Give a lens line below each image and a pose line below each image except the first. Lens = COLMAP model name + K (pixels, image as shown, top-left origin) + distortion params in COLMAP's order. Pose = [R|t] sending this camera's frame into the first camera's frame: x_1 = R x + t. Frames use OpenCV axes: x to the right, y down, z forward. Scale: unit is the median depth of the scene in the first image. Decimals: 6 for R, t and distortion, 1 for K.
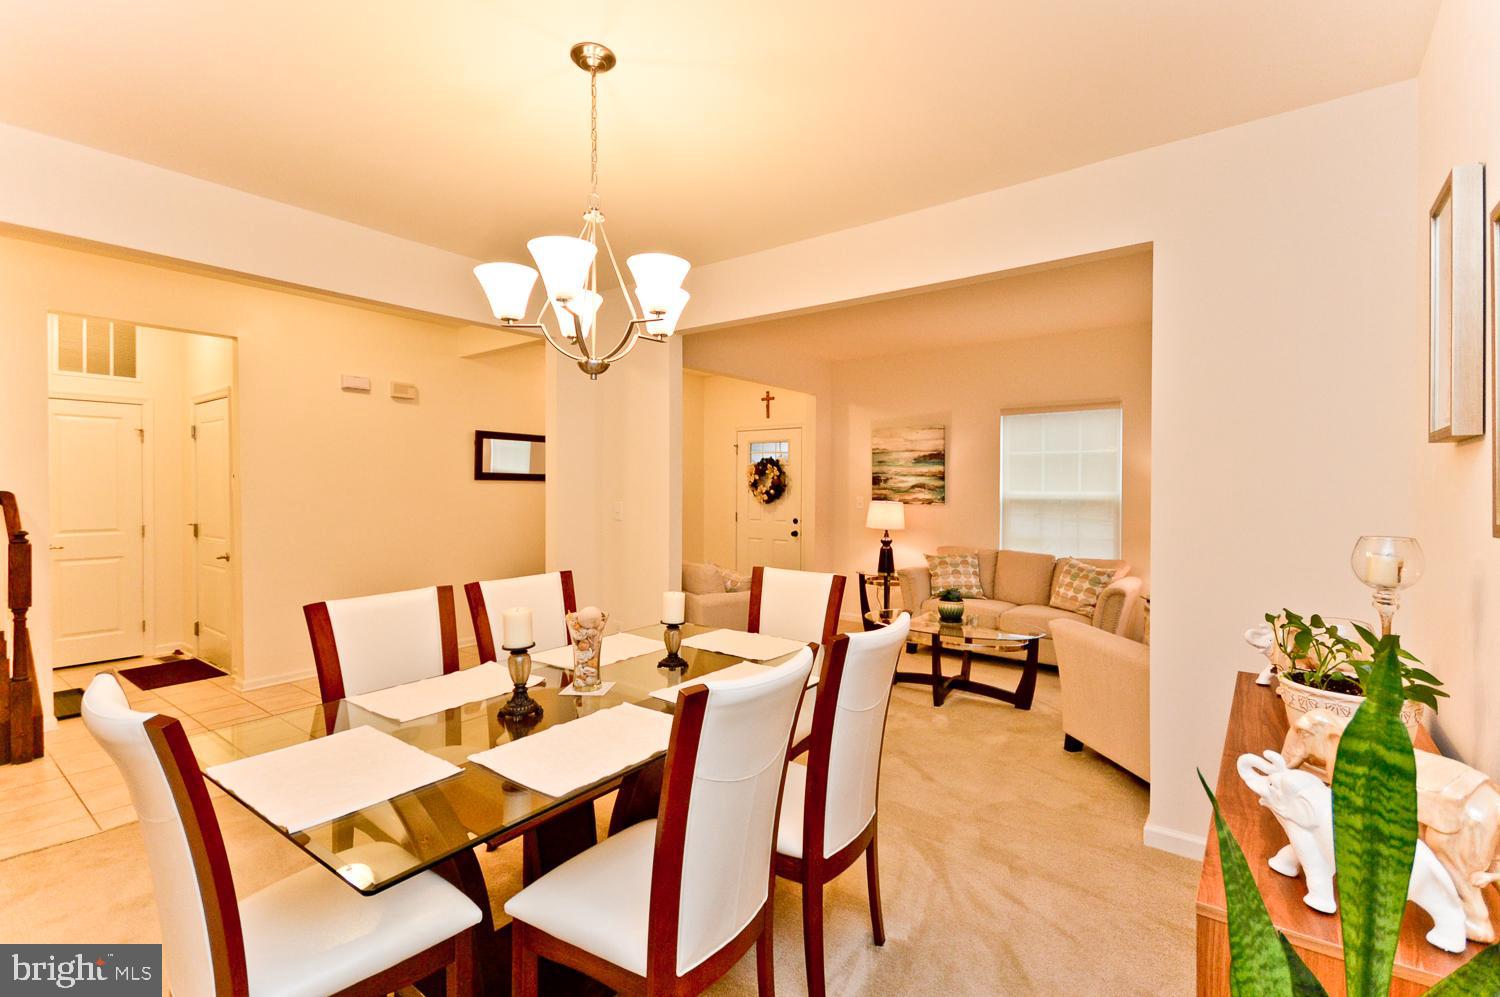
lens RADIAL K [[635.8, 0, 758.0], [0, 635.8, 496.4], [0, 0, 1]] dist [-0.021737, -0.000032]
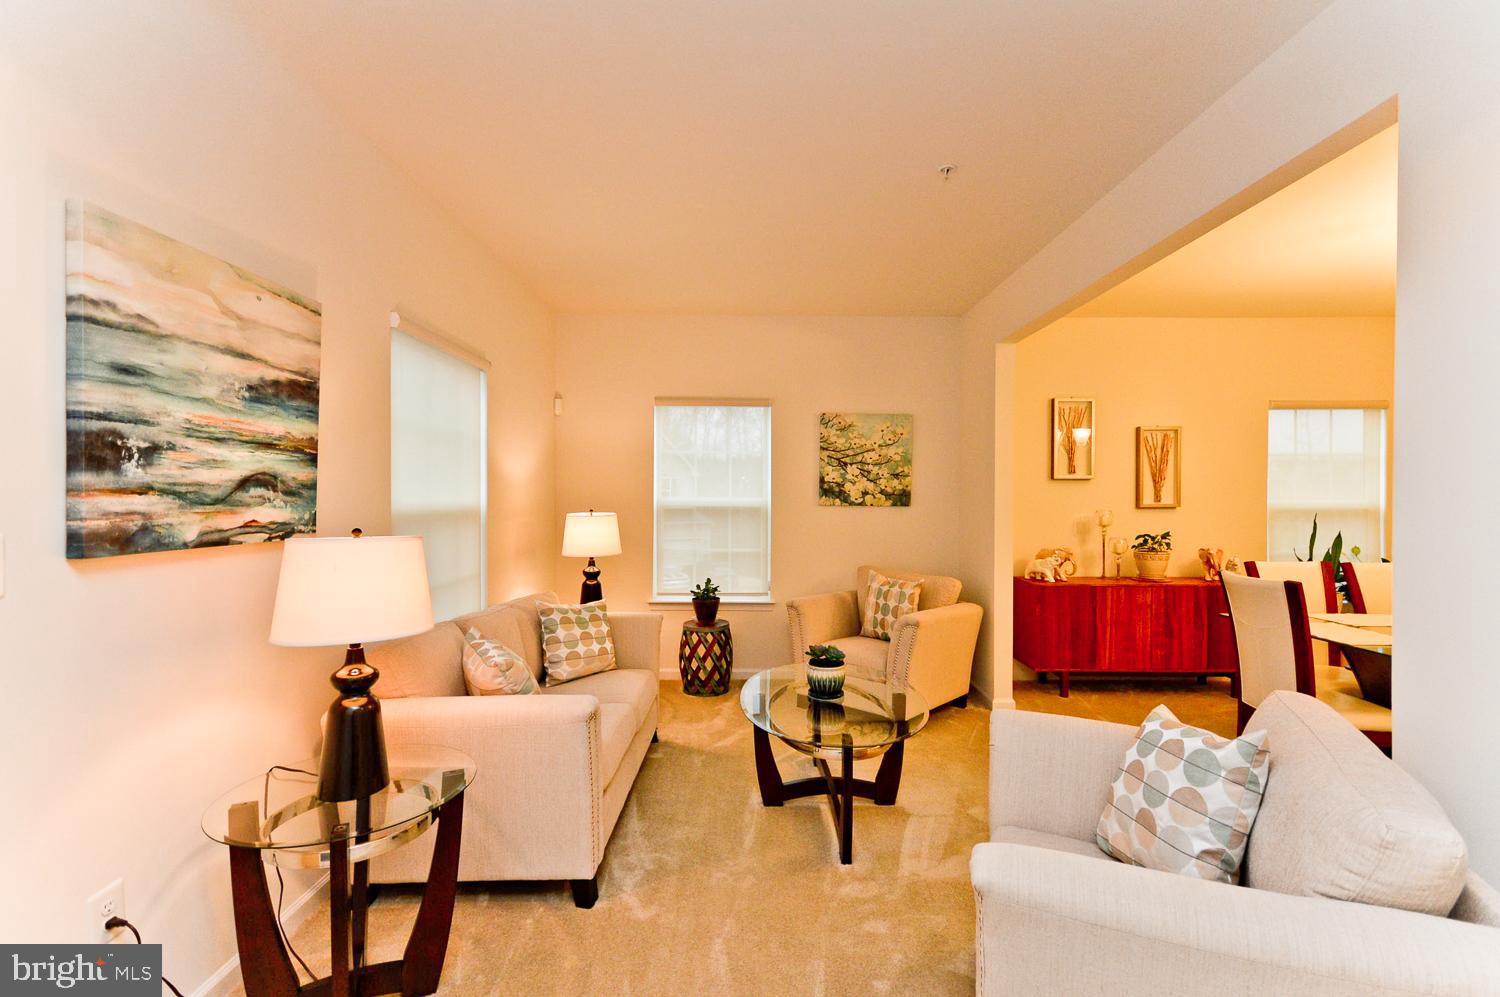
lens RADIAL K [[635.8, 0, 758.0], [0, 635.8, 496.4], [0, 0, 1]] dist [-0.021737, -0.000032]
pose [[-0.604713, -0.009098, 0.796391, -0.115453], [0.001487, 0.999920, 0.012552, -0.012216], [-0.796442, 0.008775, -0.604651, 0.968497]]
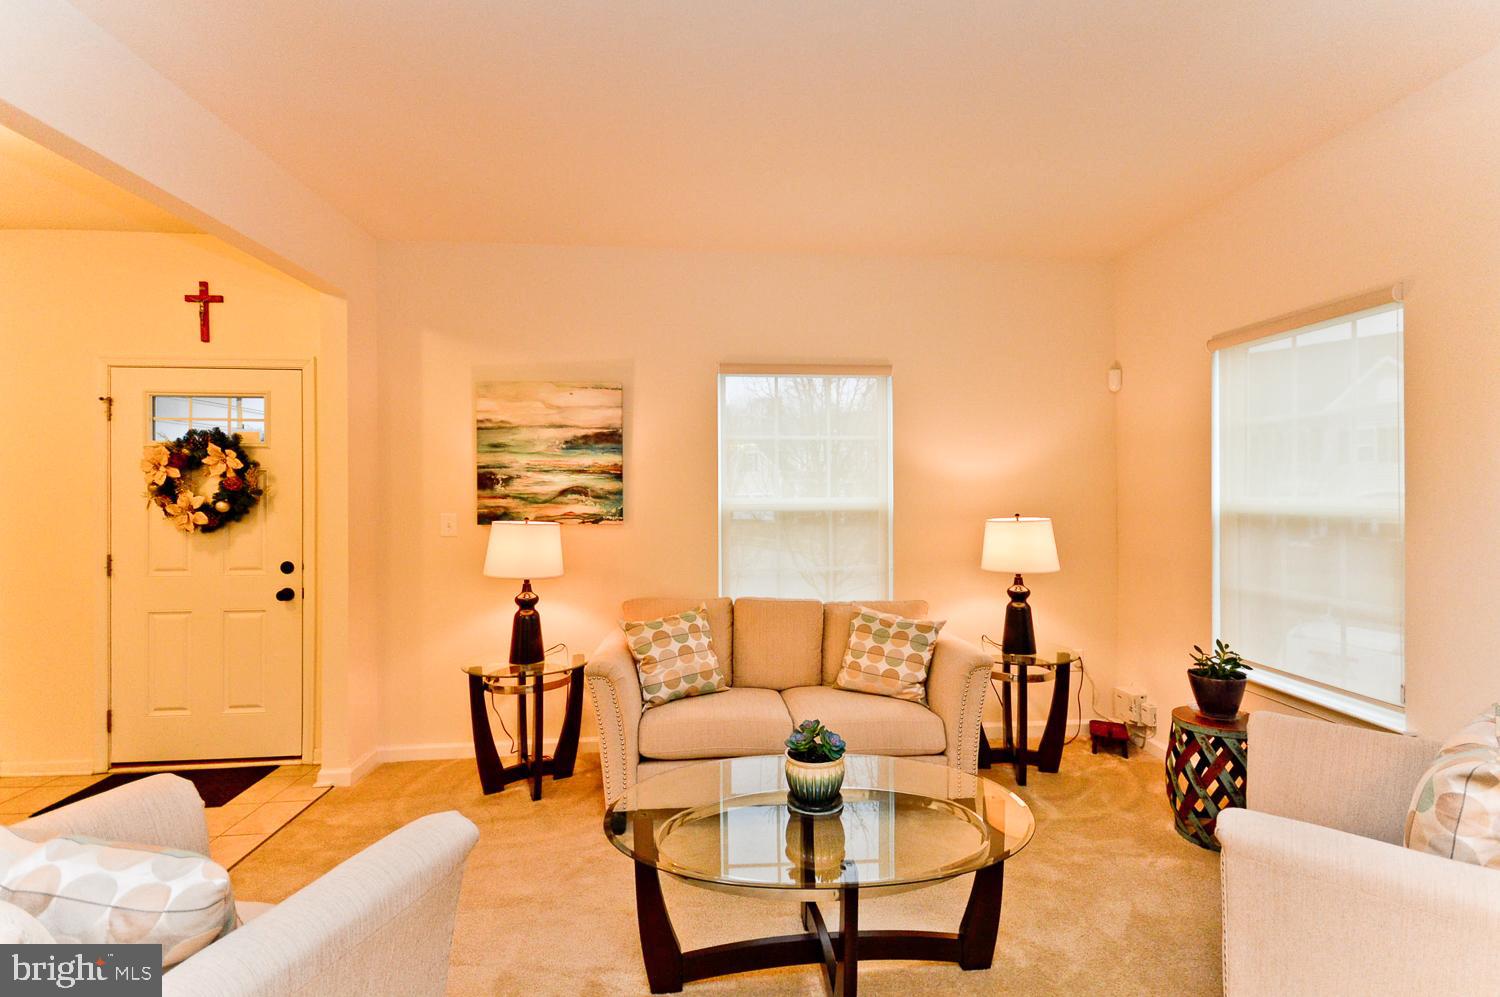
lens RADIAL K [[682.6, 0, 767.5], [0, 682.6, 492.1], [0, 0, 1]] dist [0.001704, -0.000171]
pose [[0.735764, -0.010259, 0.677161, -0.023616], [0.016437, 0.999861, -0.002711, -0.010751], [-0.677039, 0.013125, 0.735830, 0.441167]]
